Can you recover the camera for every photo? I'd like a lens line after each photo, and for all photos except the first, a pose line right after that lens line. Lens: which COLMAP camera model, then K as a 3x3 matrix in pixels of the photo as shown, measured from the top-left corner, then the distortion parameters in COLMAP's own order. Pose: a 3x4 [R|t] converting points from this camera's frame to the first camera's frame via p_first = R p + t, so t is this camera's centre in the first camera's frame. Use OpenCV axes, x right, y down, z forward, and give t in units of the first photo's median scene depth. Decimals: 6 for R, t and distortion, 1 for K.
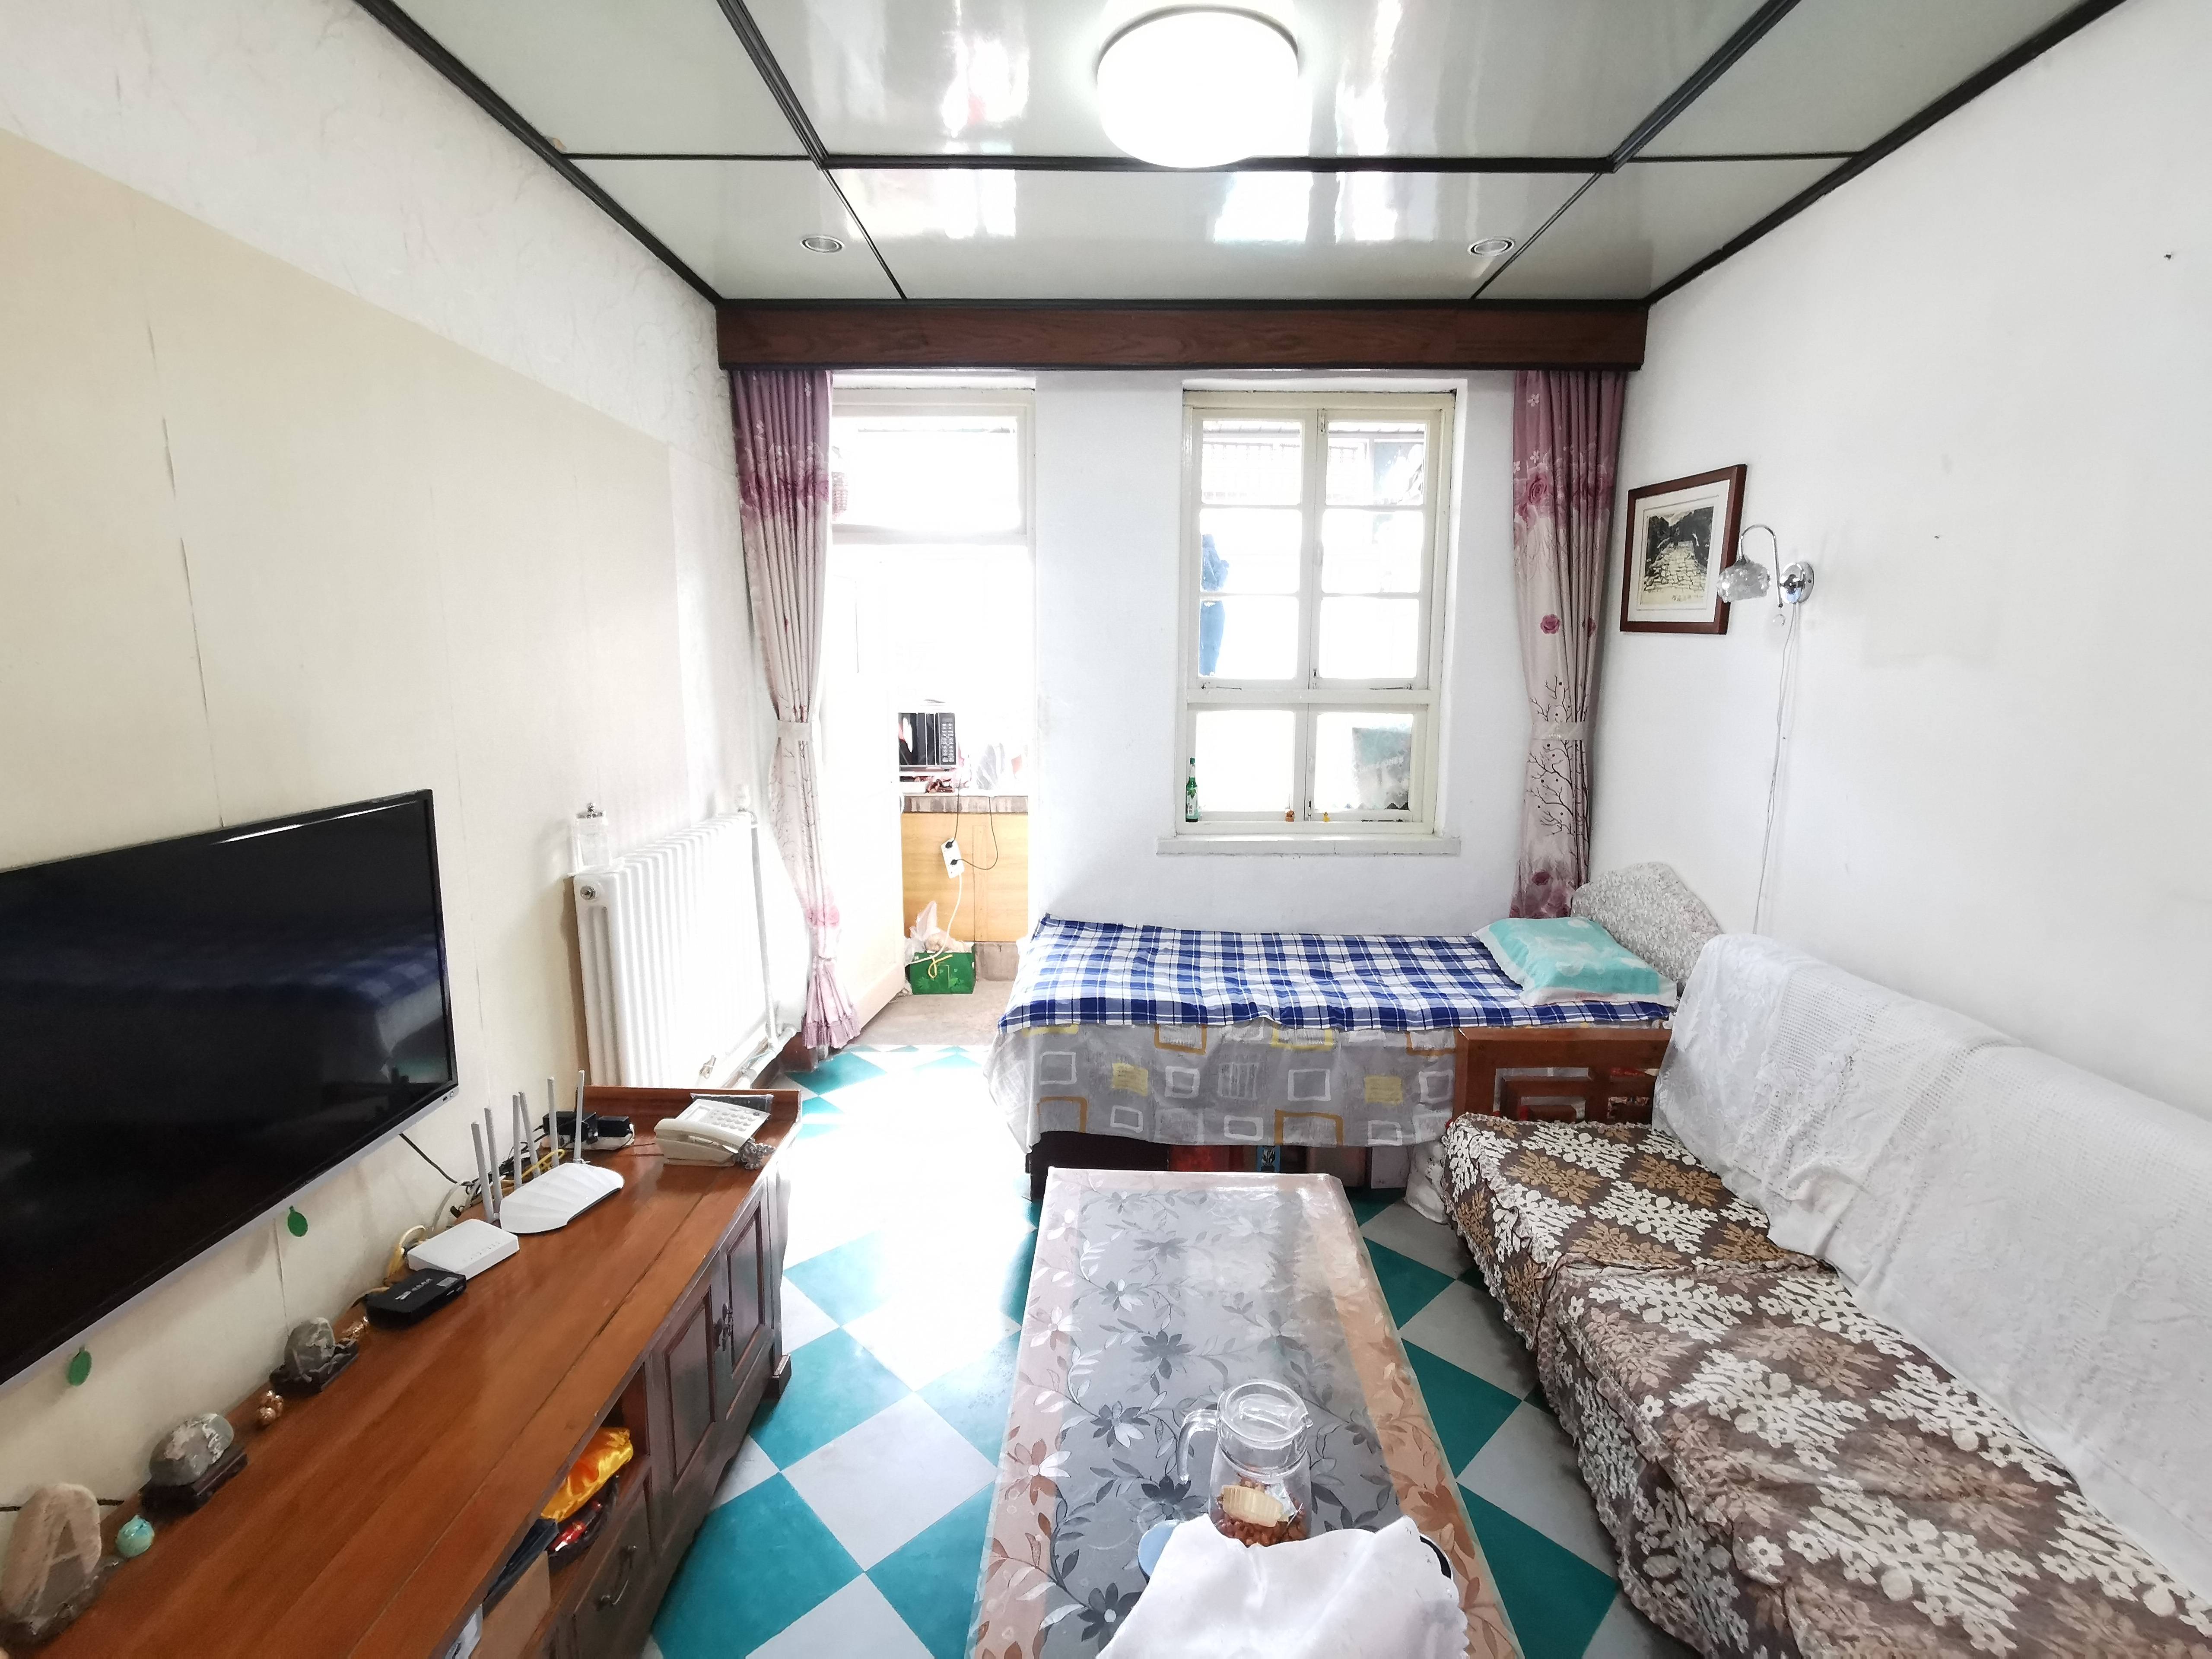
lens RADIAL K [[1013.3, 0, 1111.1], [0, 1013.3, 822.9], [0, 0, 1]] dist [-0.014335, 0.013653]
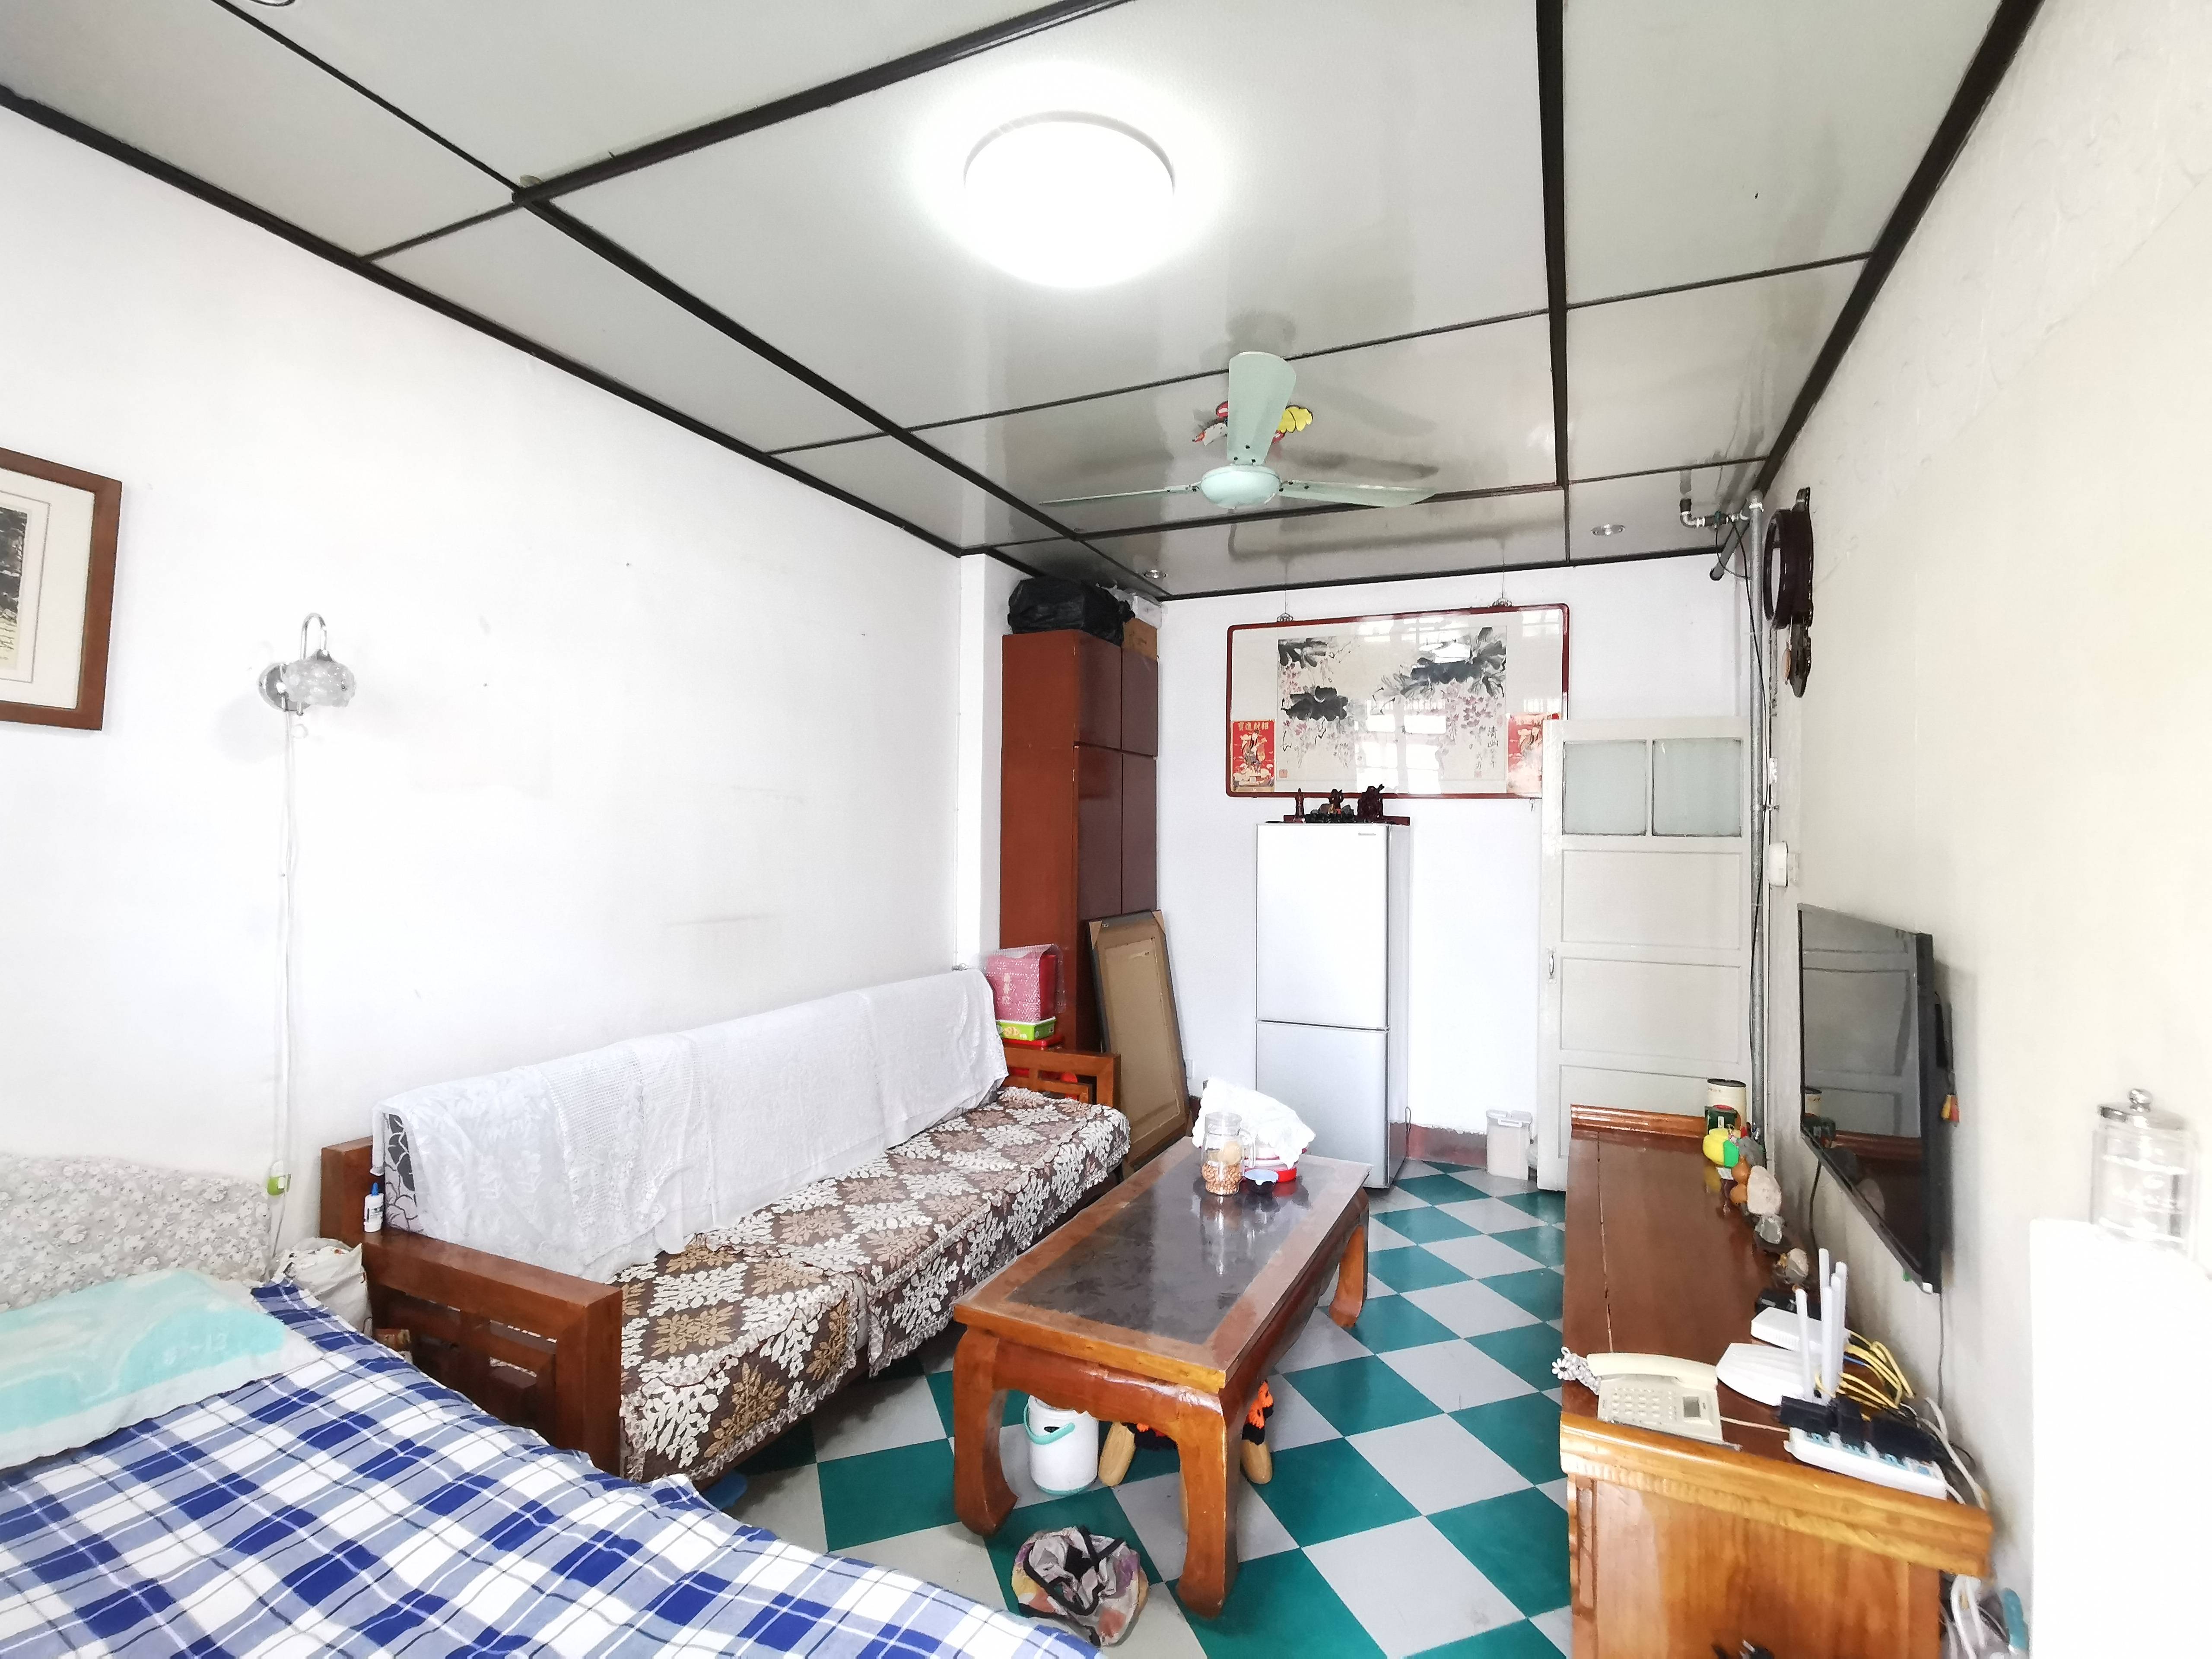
lens RADIAL K [[1013.3, 0, 1111.1], [0, 1013.3, 822.9], [0, 0, 1]] dist [-0.014335, 0.013653]
pose [[-0.912694, -0.004933, 0.408613, -0.301038], [0.054145, 0.989651, 0.132889, -0.221727], [-0.405040, 0.143412, -0.902982, 1.639334]]
